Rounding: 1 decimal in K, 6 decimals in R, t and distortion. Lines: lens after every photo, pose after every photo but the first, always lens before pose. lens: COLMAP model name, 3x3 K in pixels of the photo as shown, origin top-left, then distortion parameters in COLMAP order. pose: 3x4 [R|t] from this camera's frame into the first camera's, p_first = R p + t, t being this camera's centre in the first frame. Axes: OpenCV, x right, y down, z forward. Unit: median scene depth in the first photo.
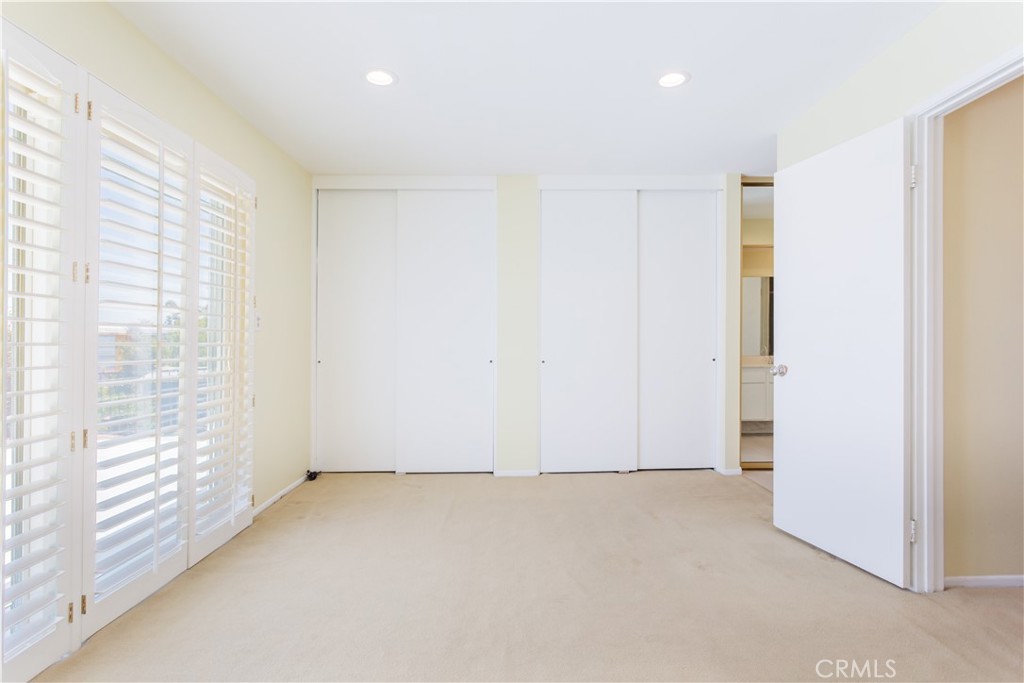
lens RADIAL K [[522.6, 0, 512.0], [0, 522.6, 341.5], [0, 0, 1]] dist [0.001552, 0.001895]
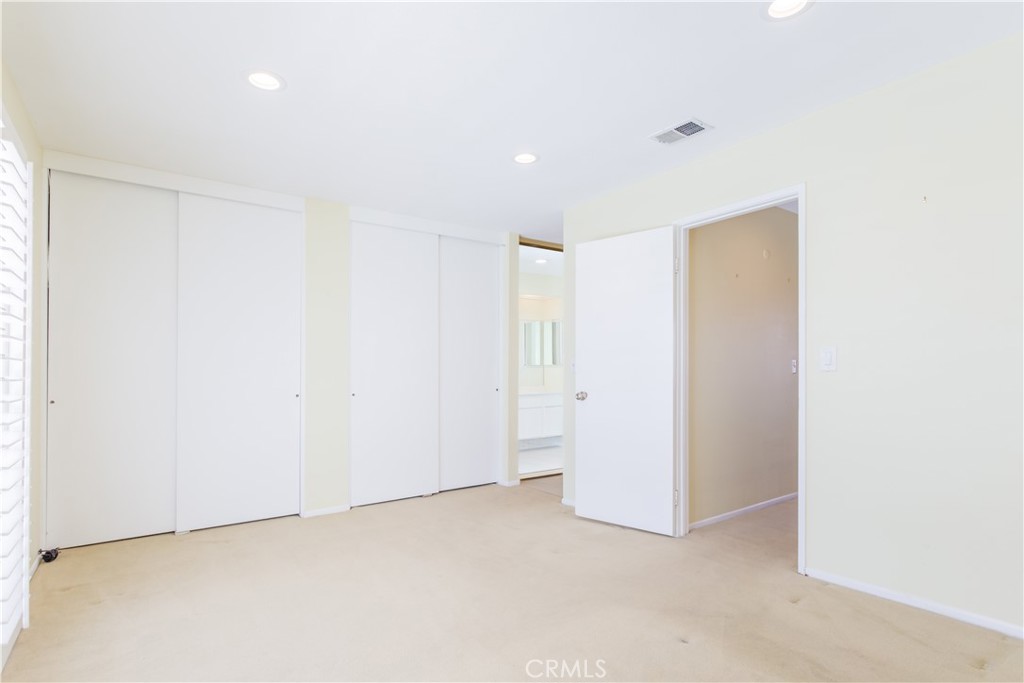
lens RADIAL K [[534.3, 0, 512.9], [0, 534.3, 374.5], [0, 0, 1]] dist [-0.000958, 0.001200]
pose [[0.818414, -0.002489, 0.574623, -0.398144], [0.002237, 0.999997, 0.001145, 0.000775], [-0.574624, 0.000348, 0.818417, 0.001463]]
